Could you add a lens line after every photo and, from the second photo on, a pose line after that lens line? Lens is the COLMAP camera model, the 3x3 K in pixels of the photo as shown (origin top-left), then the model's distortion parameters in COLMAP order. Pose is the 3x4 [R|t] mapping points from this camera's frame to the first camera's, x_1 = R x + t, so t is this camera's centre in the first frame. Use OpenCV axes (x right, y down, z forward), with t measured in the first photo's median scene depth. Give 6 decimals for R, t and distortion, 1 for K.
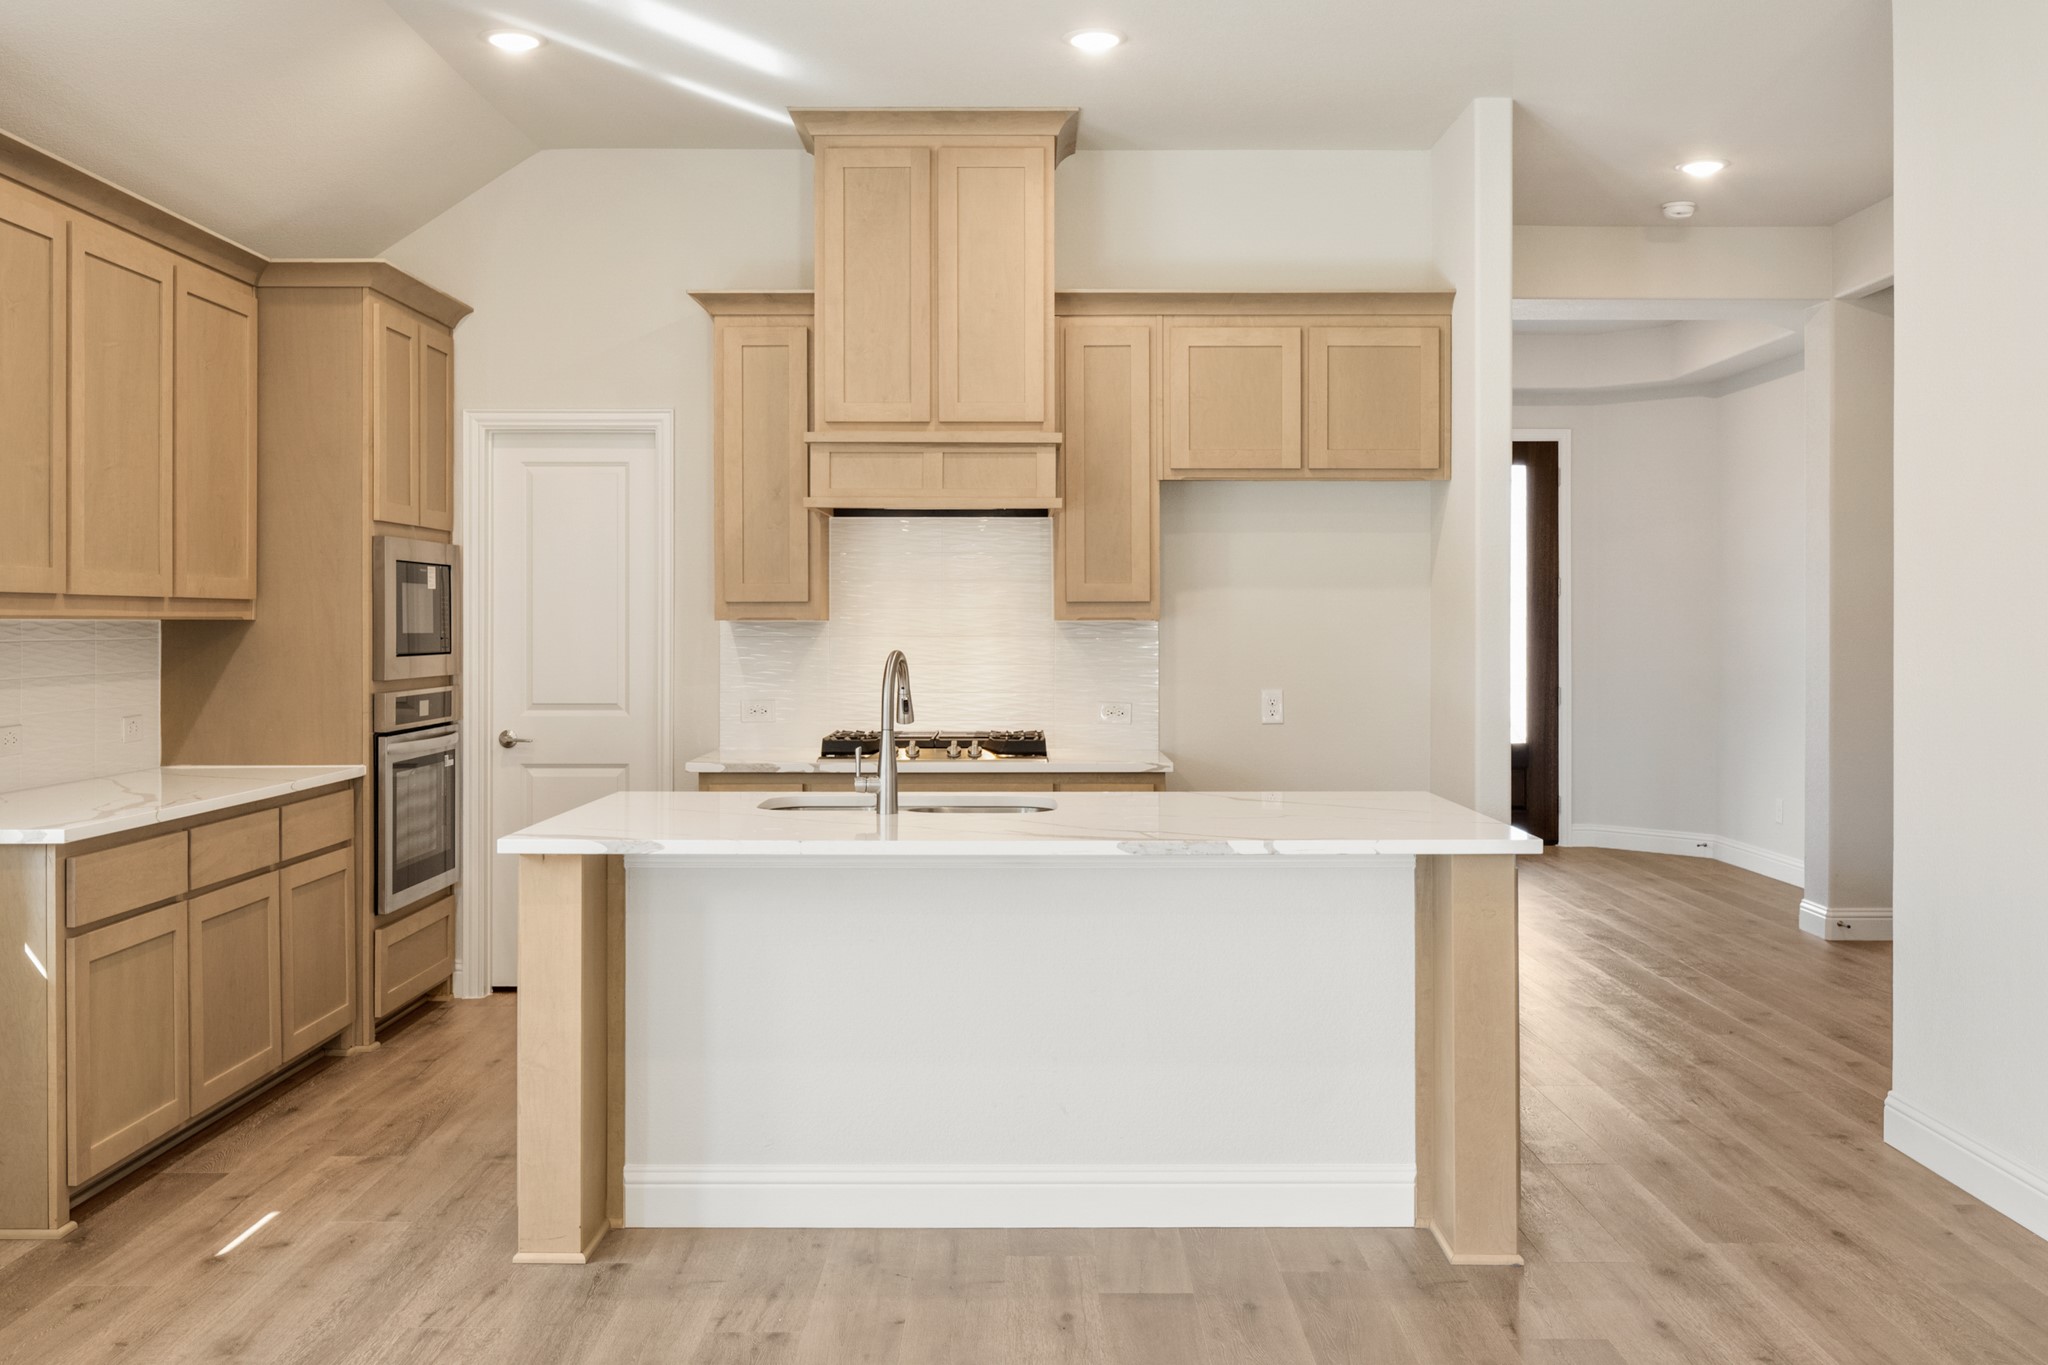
lens RADIAL K [[1857.0, 0, 1029.5], [0, 1857.0, 628.9], [0, 0, 1]] dist [0.004218, 0.004991]
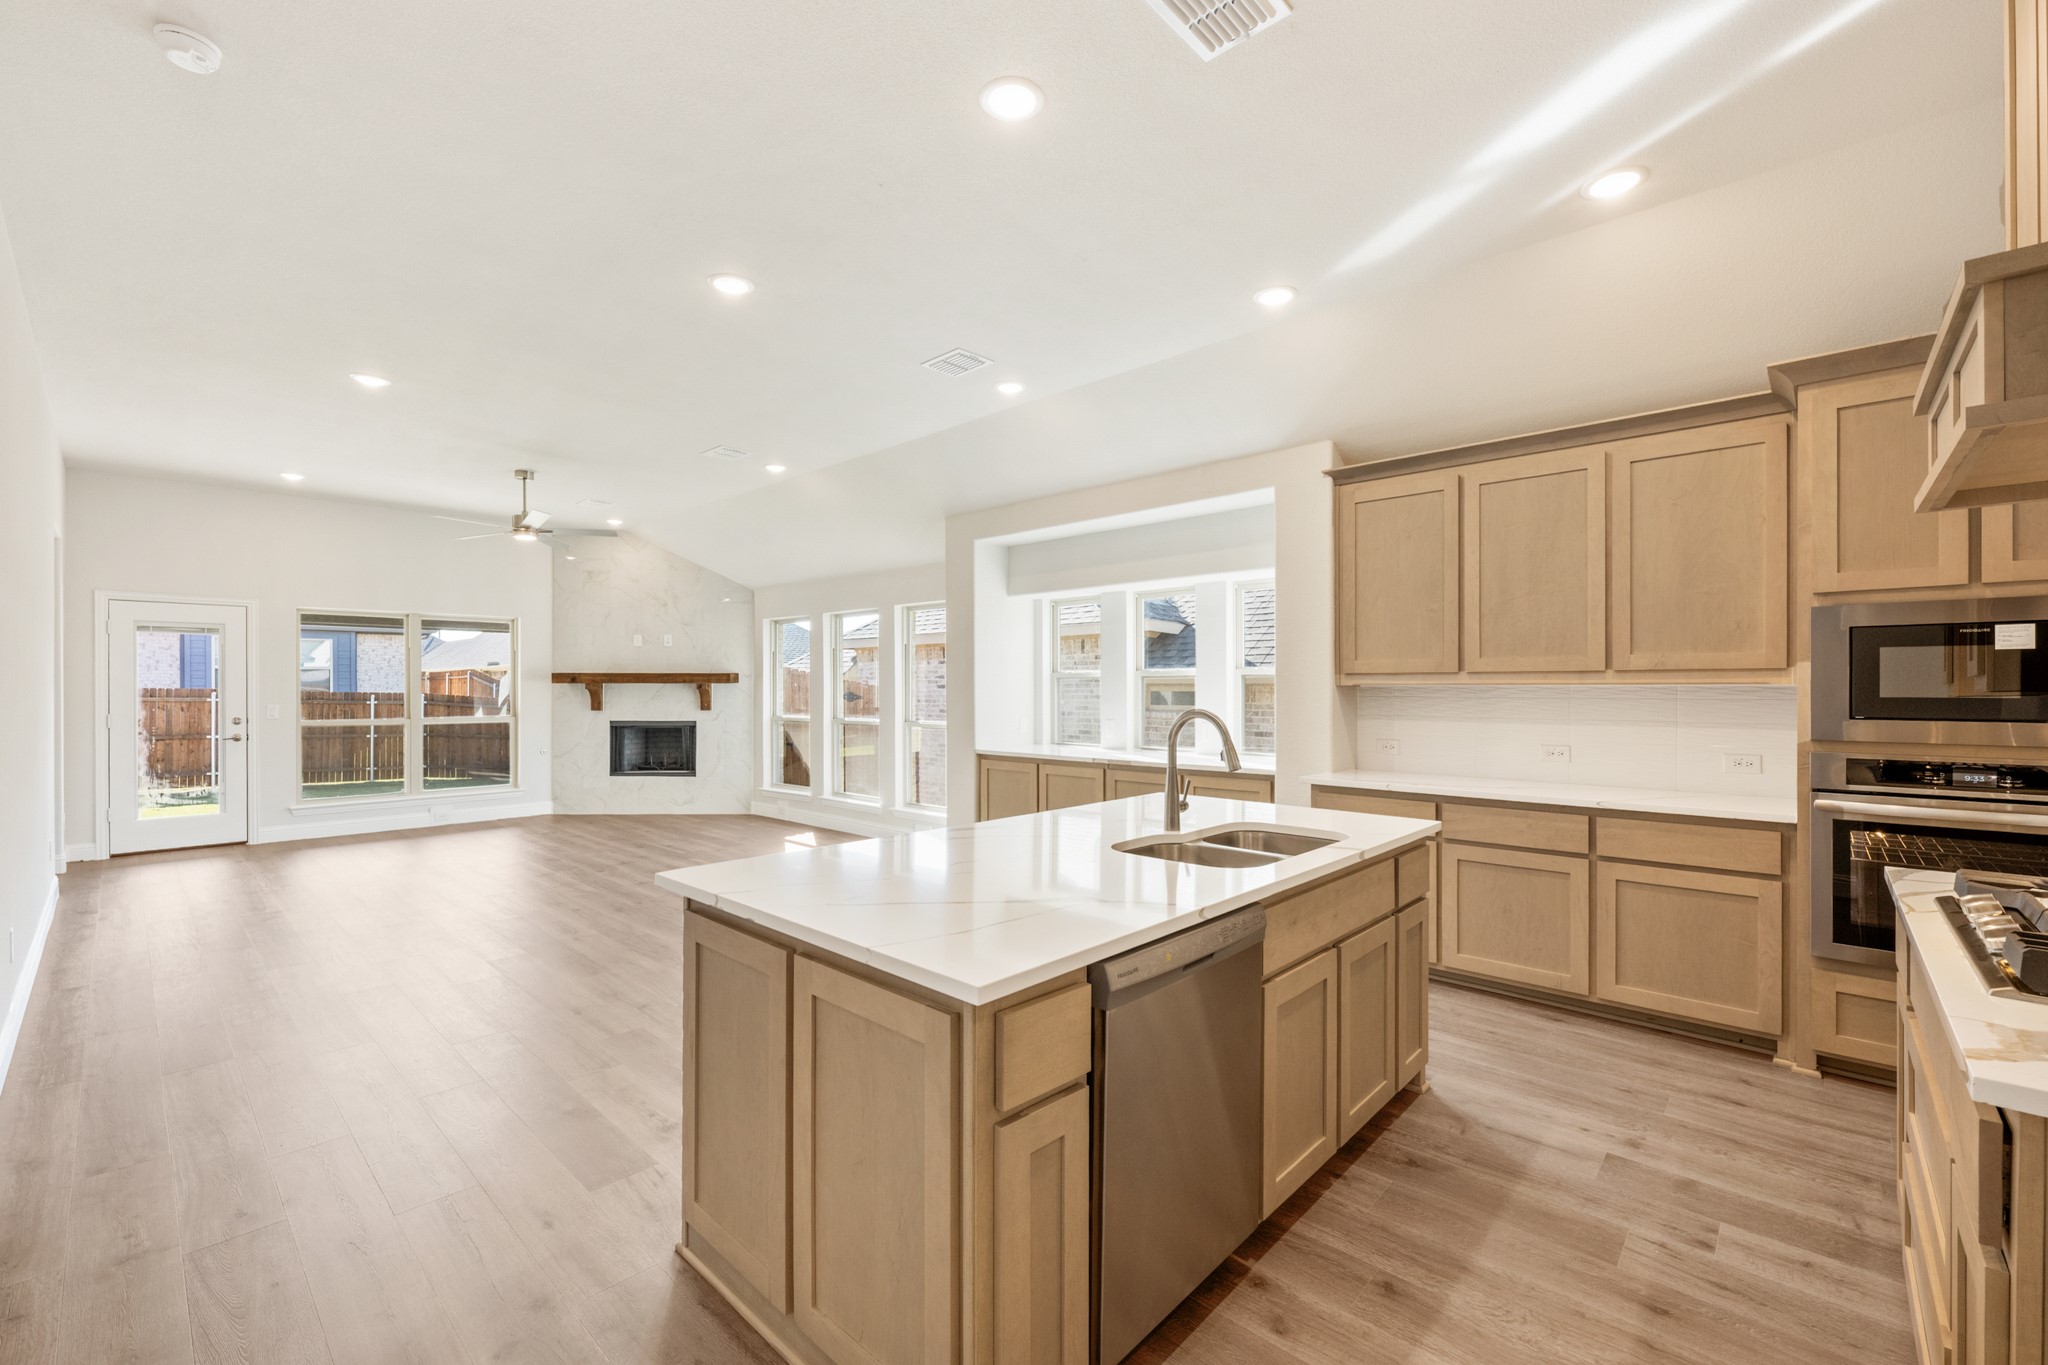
lens RADIAL K [[842.9, 0, 1021.1], [0, 842.9, 696.8], [0, 0, 1]] dist [-0.001204, 0.000465]
pose [[-0.686537, 0.008335, -0.727047, 0.318581], [-0.001242, 0.999919, 0.012636, -0.003369], [0.727094, 0.009578, -0.686471, 0.970839]]
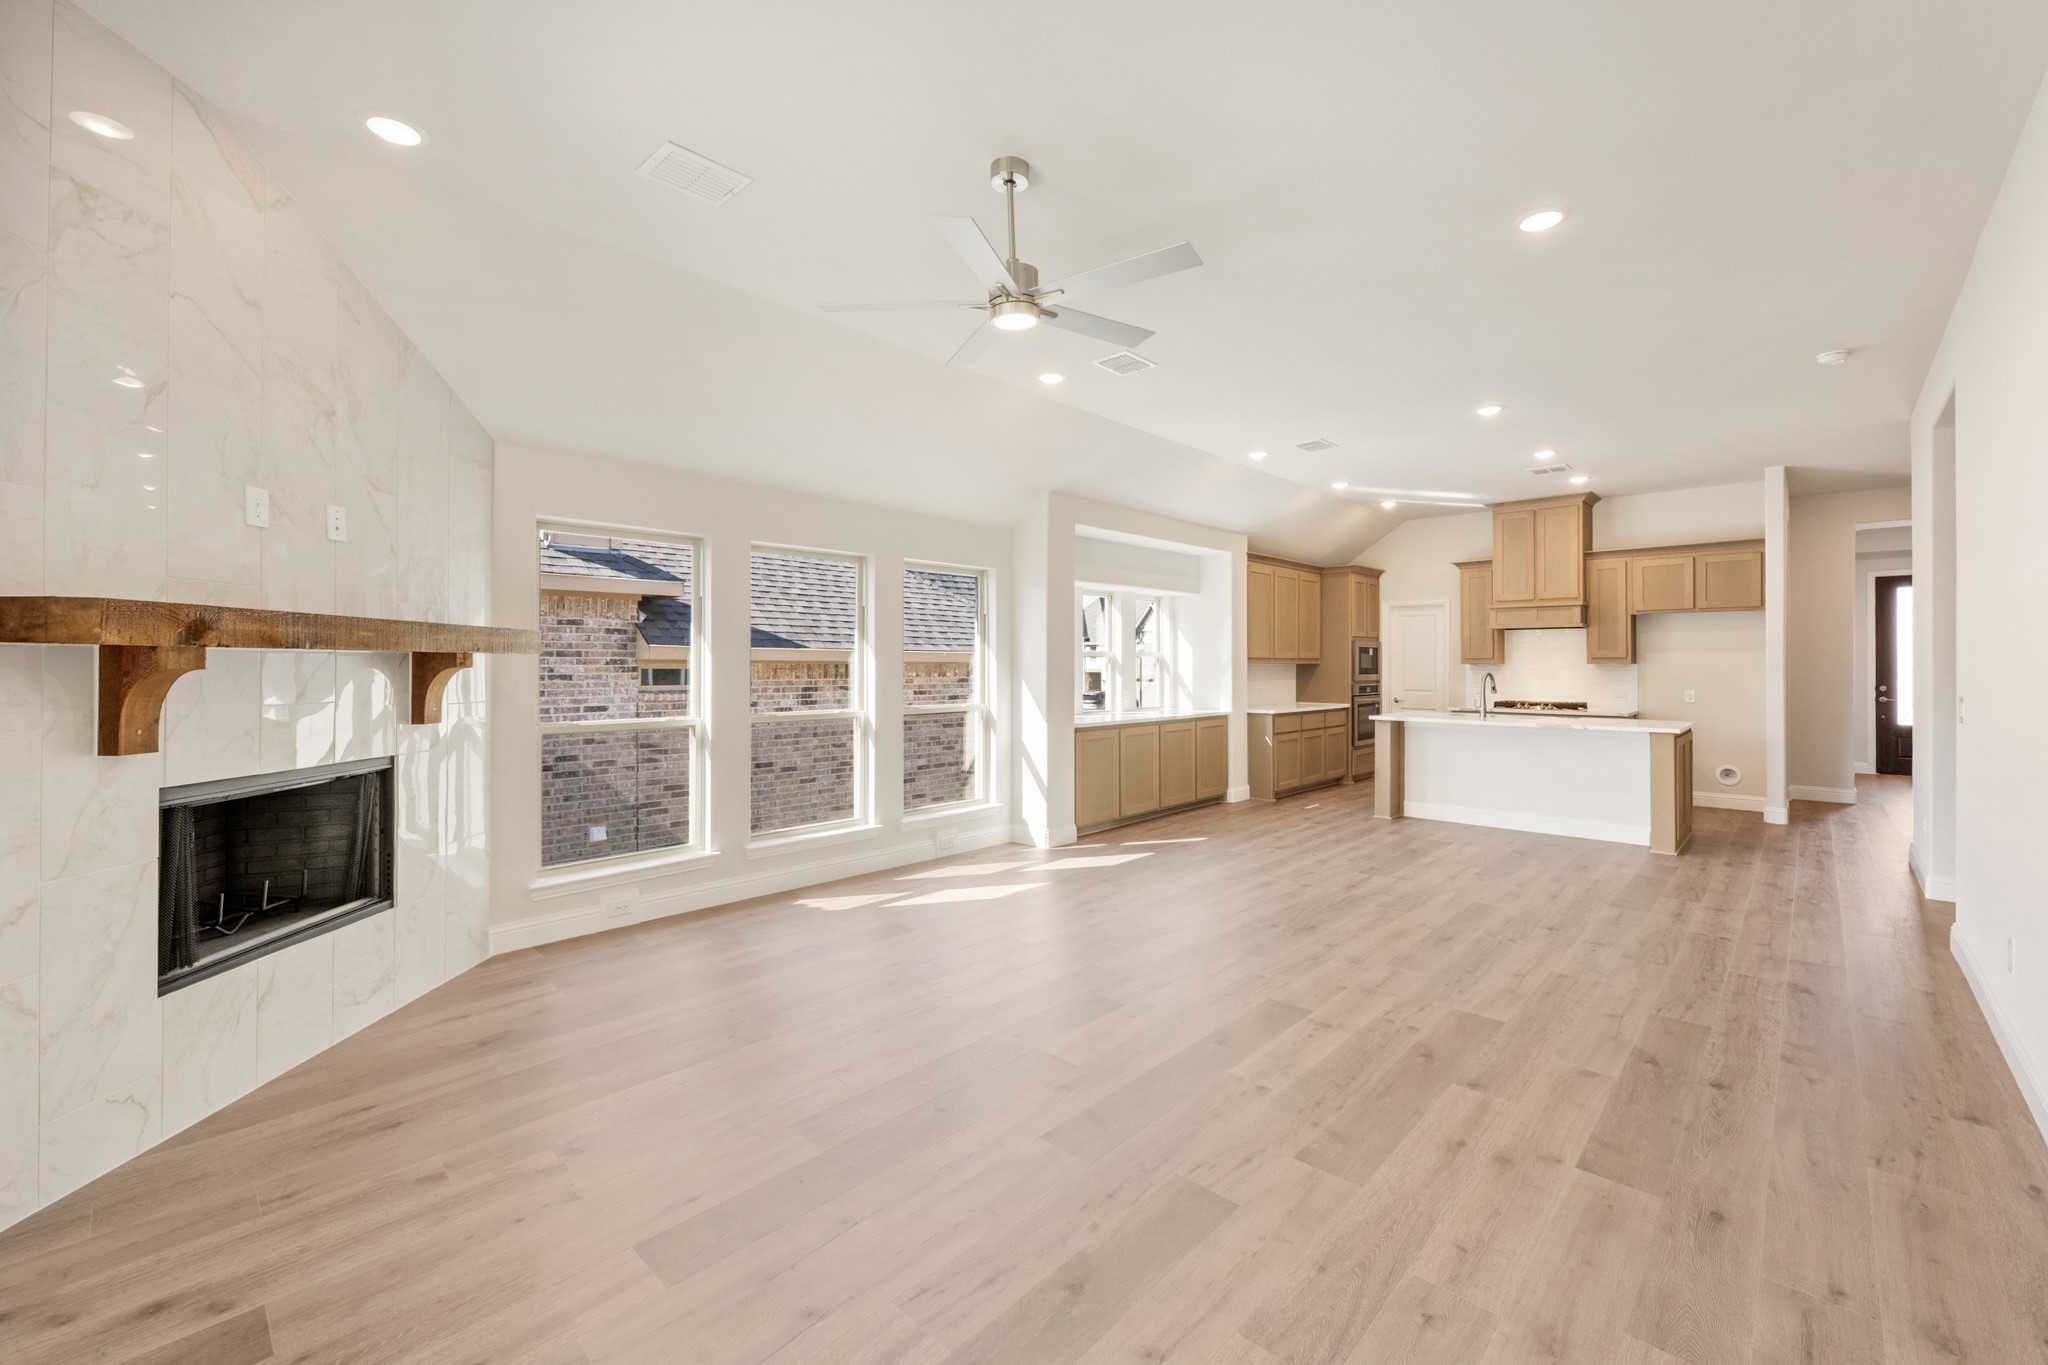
lens RADIAL K [[842.9, 0, 1018.9], [0, 842.9, 662.2], [0, 0, 1]] dist [-0.001204, 0.000465]
pose [[0.722849, -0.001213, -0.691005, 0.296605], [-0.002477, 0.999987, -0.004346, 0.000106], [0.691002, 0.004853, 0.722837, -0.601194]]
